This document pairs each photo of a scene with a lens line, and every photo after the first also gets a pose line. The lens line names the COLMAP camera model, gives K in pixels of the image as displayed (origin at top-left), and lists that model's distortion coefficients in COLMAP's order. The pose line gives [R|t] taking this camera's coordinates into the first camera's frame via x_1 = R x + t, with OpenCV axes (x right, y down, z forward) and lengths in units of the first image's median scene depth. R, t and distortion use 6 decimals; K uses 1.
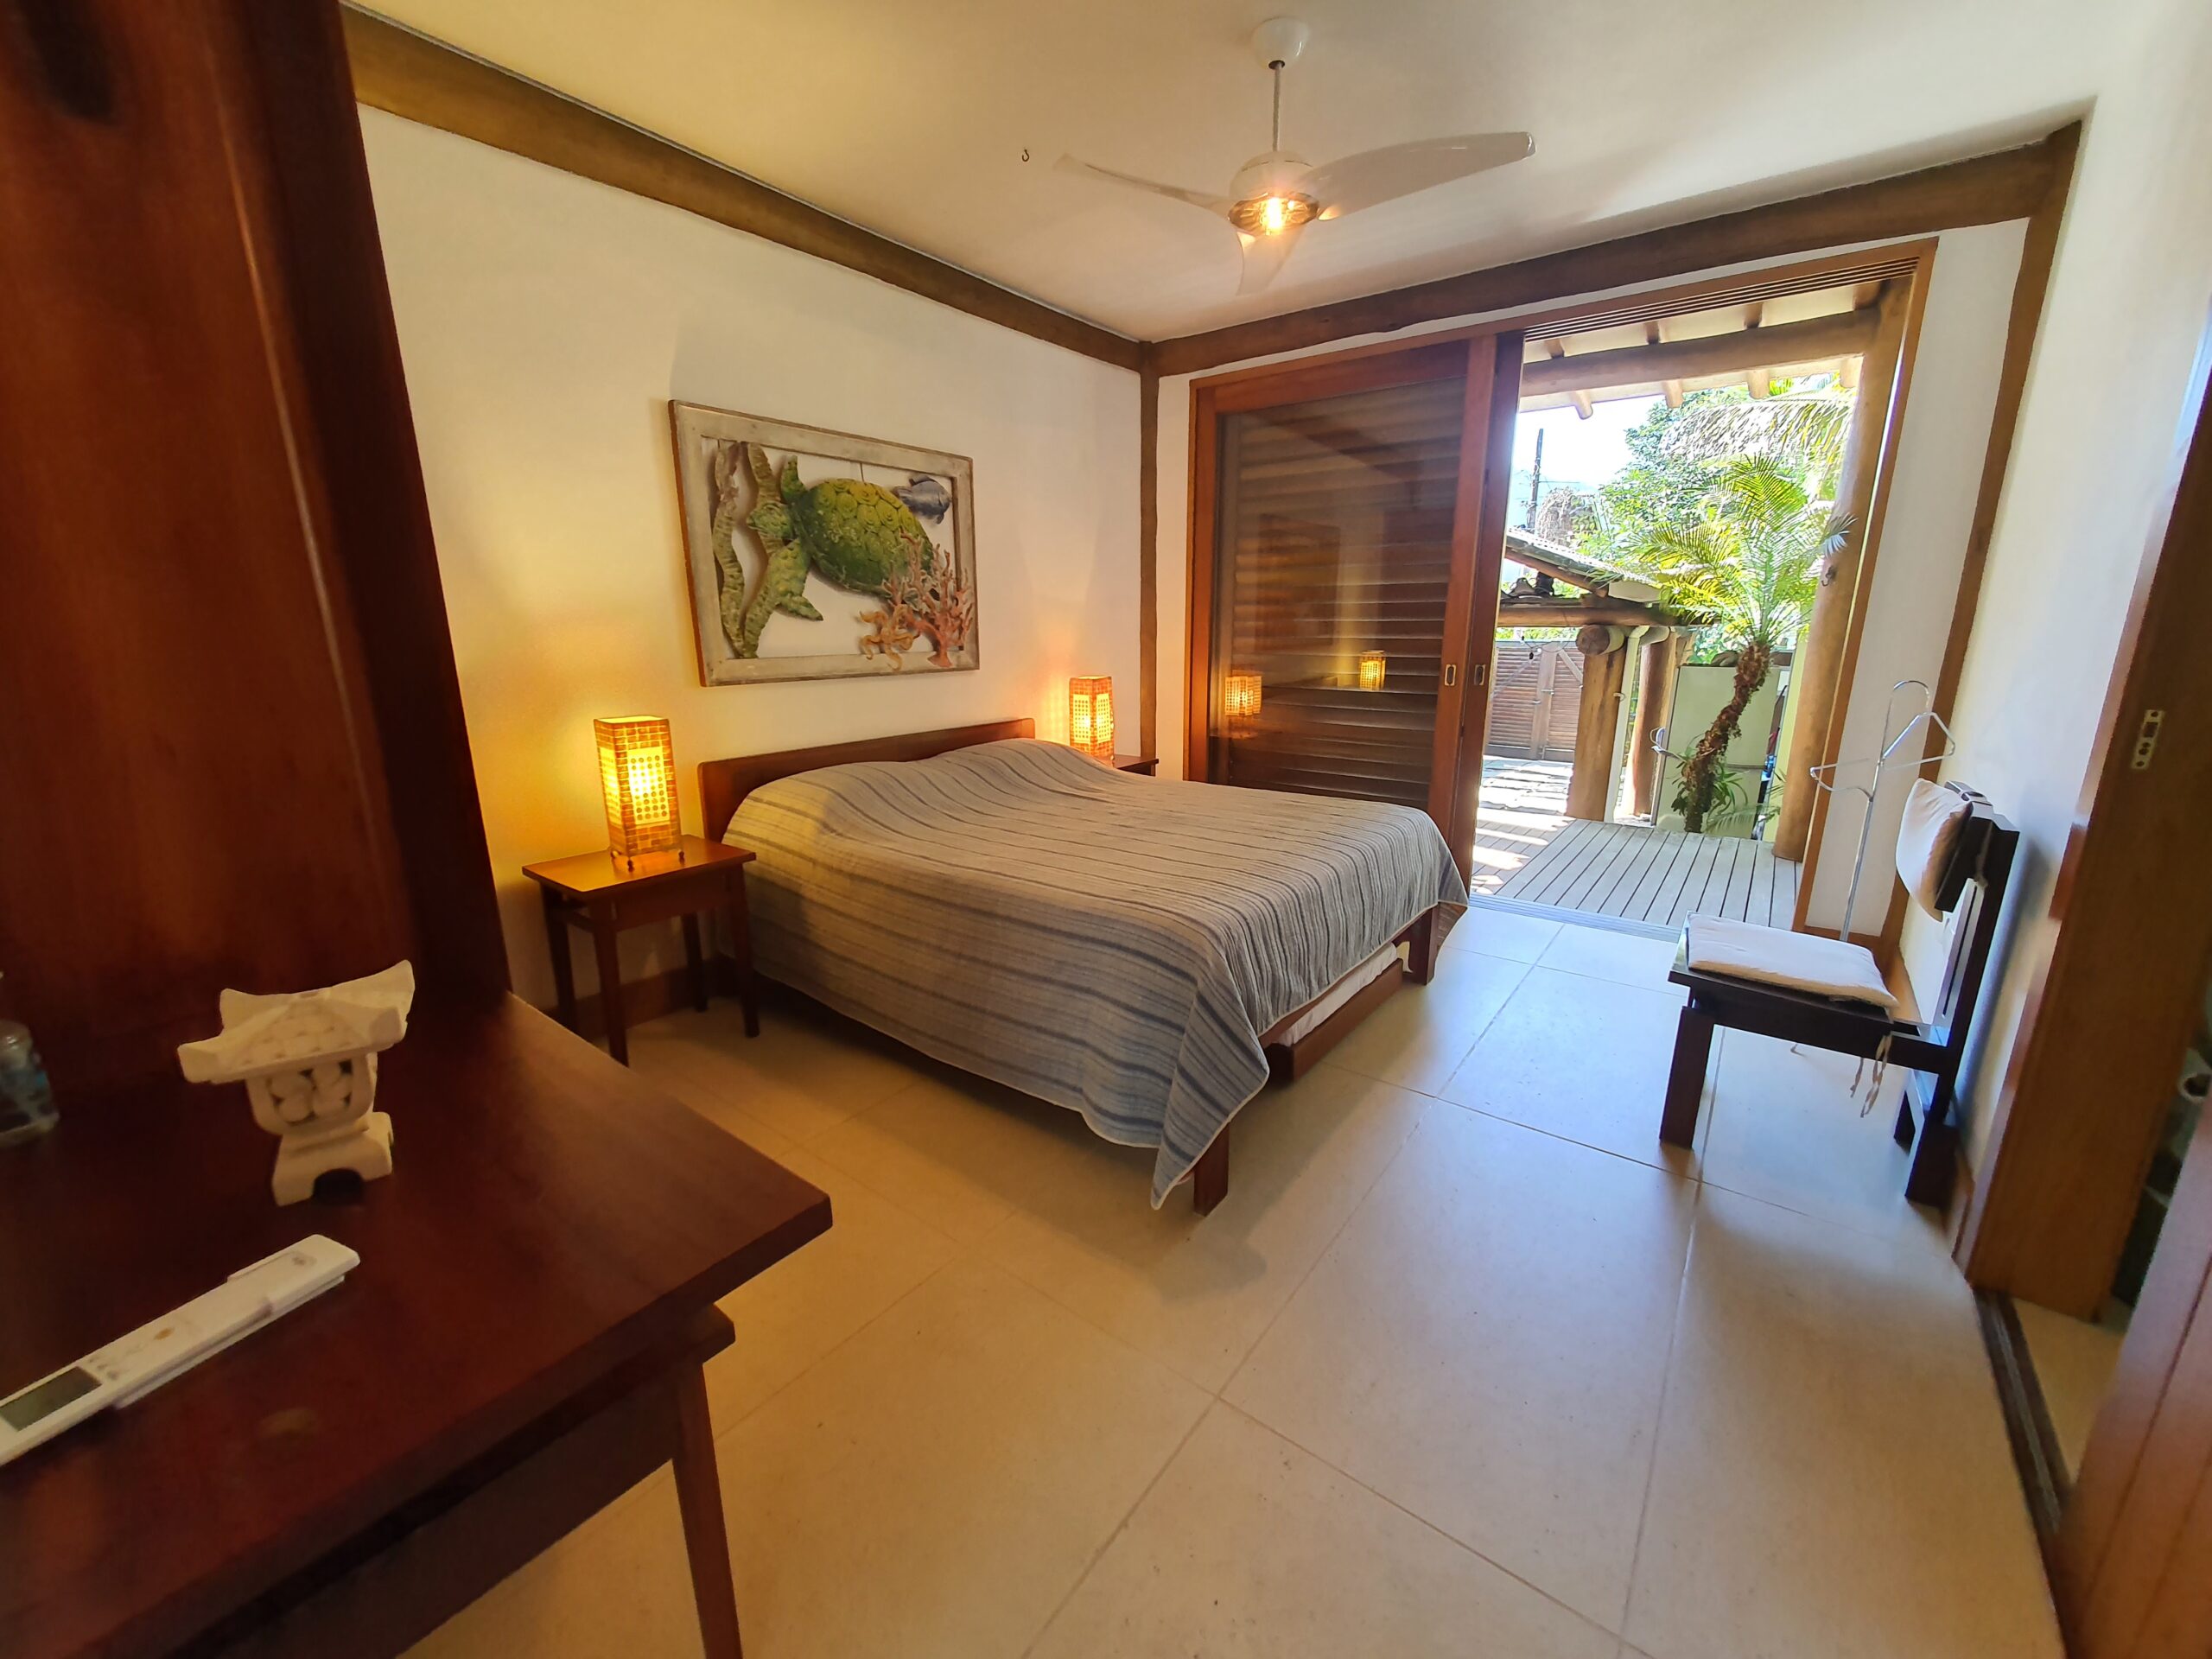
lens RADIAL K [[876.1, 0, 1099.9], [0, 876.1, 832.5], [0, 0, 1]] dist [-0.001199, -0.000157]
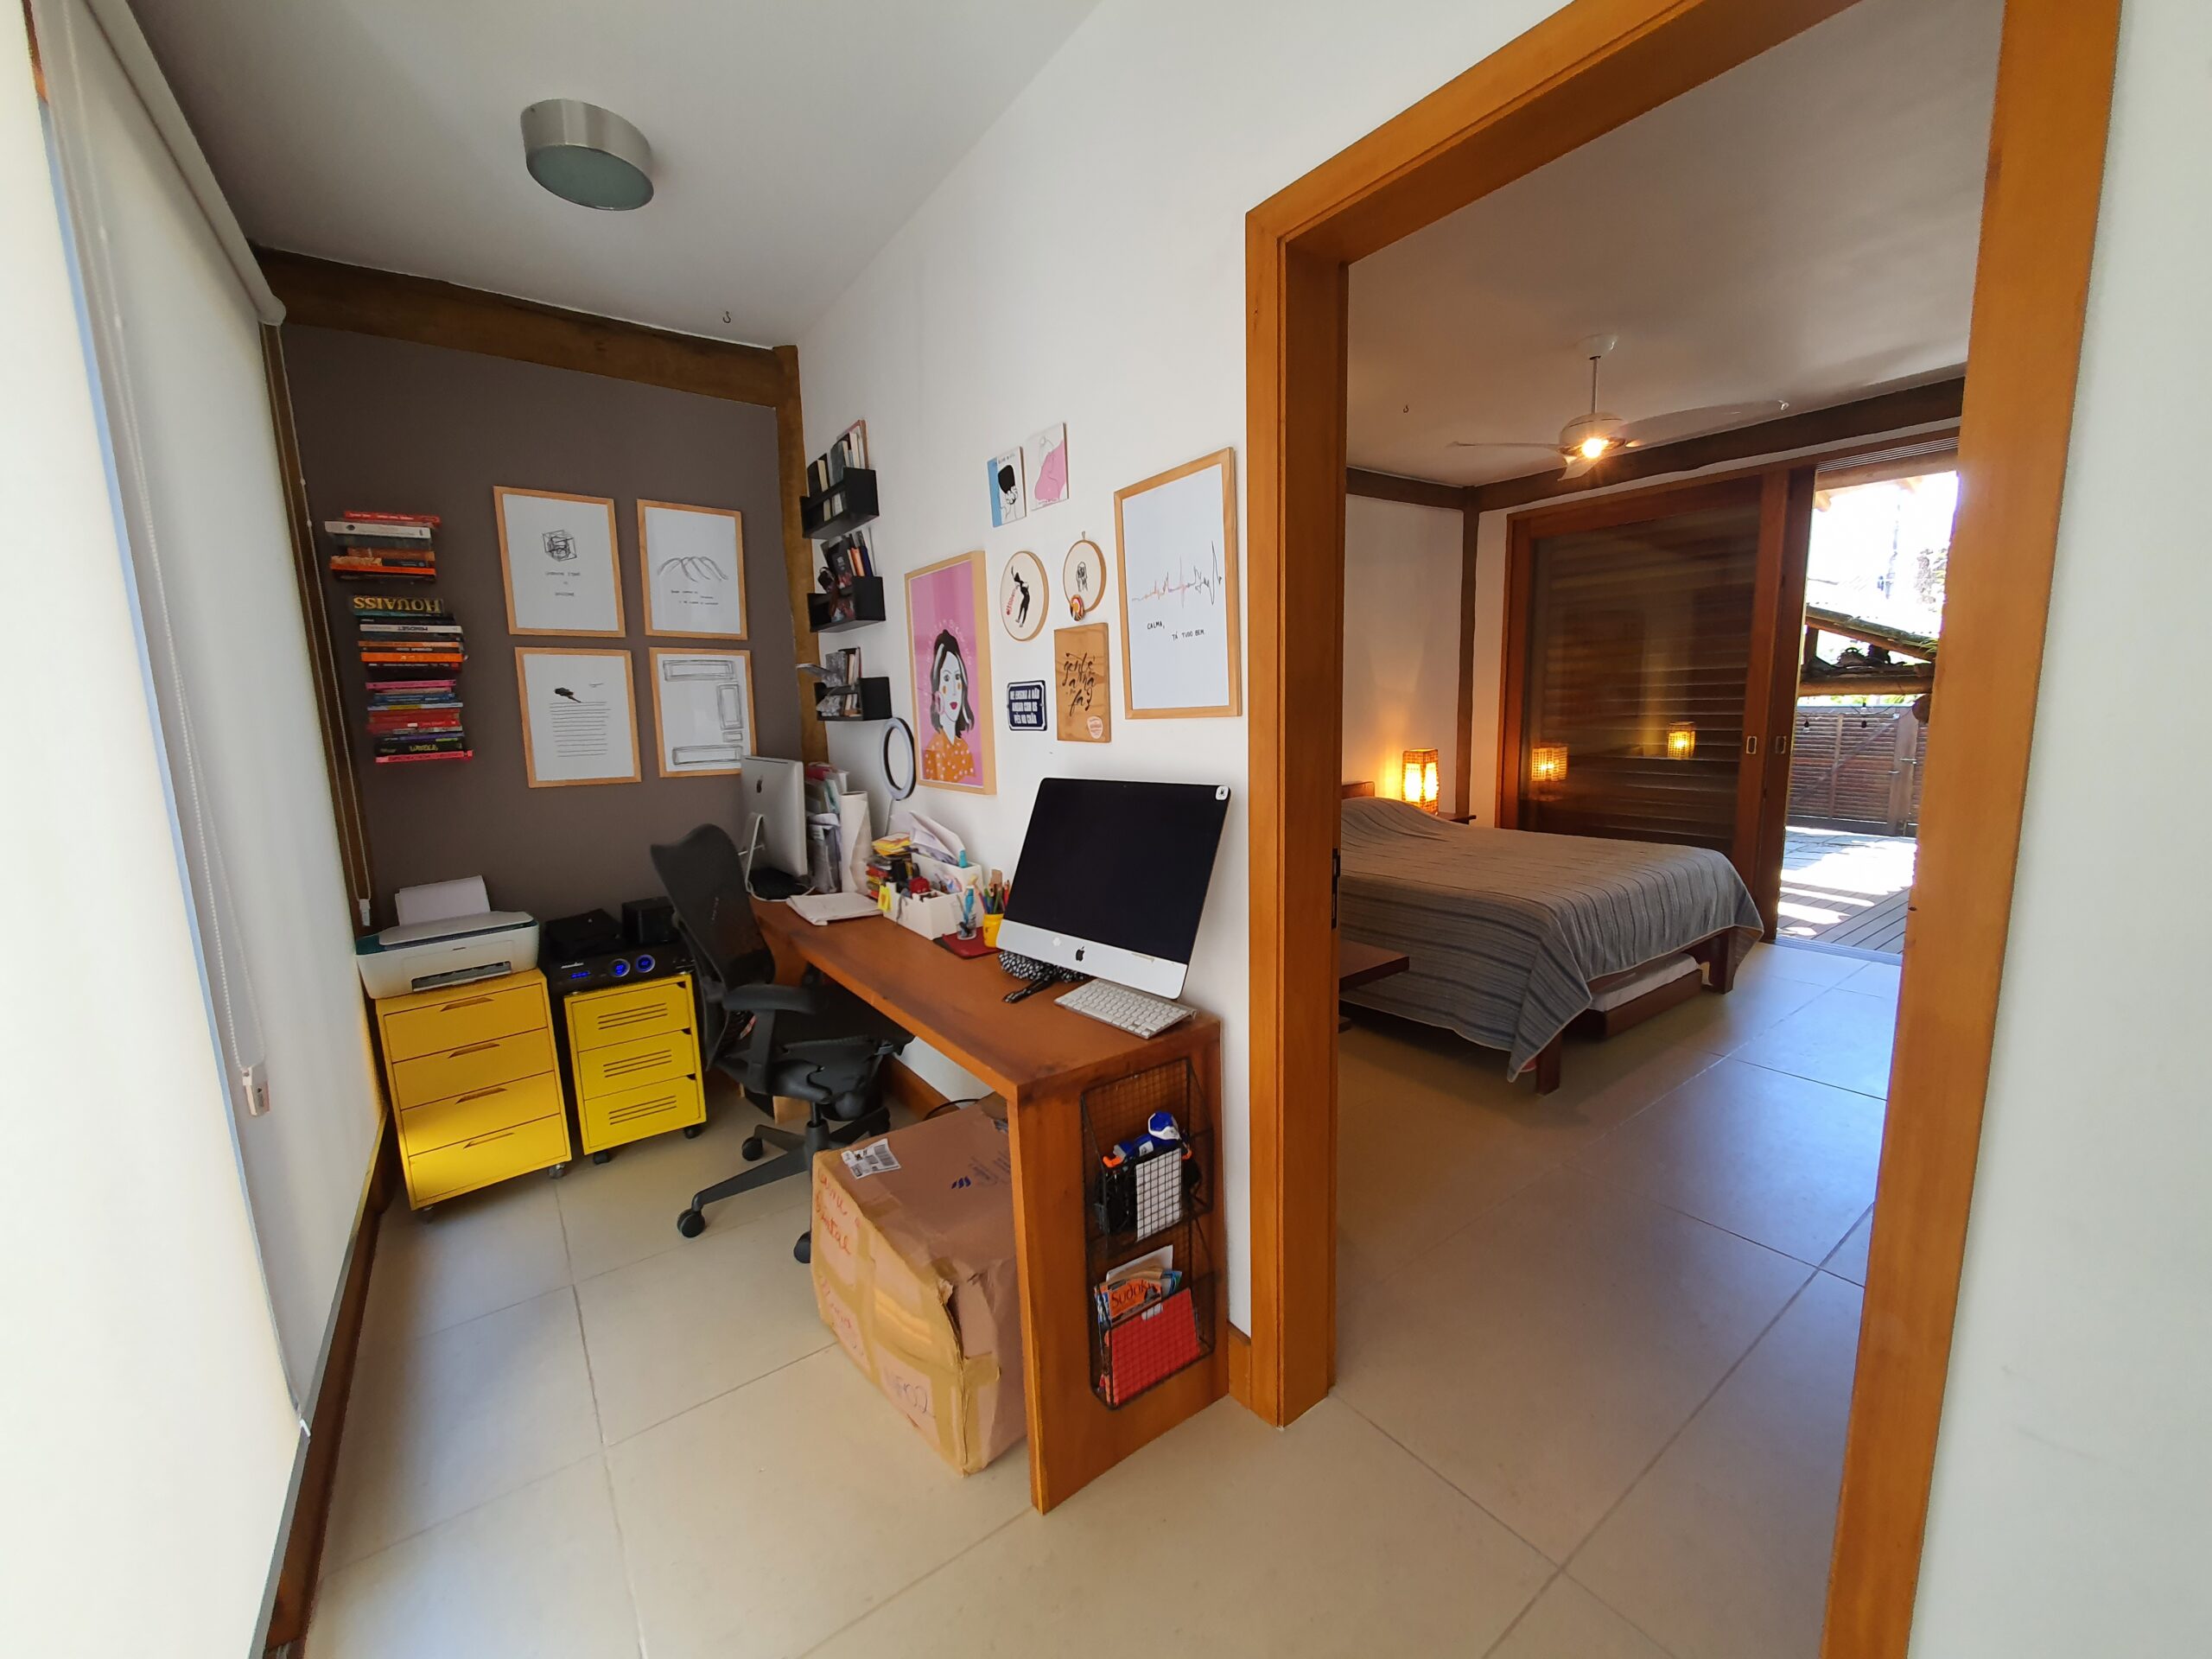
lens RADIAL K [[876.3, 0, 1096.5], [0, 876.3, 835.4], [0, 0, 1]] dist [0.000774, -0.000091]
pose [[0.956654, 0.018365, -0.290649, -0.088054], [-0.041601, 0.996392, -0.073972, 0.059026], [0.288242, 0.082857, 0.953966, -0.333703]]
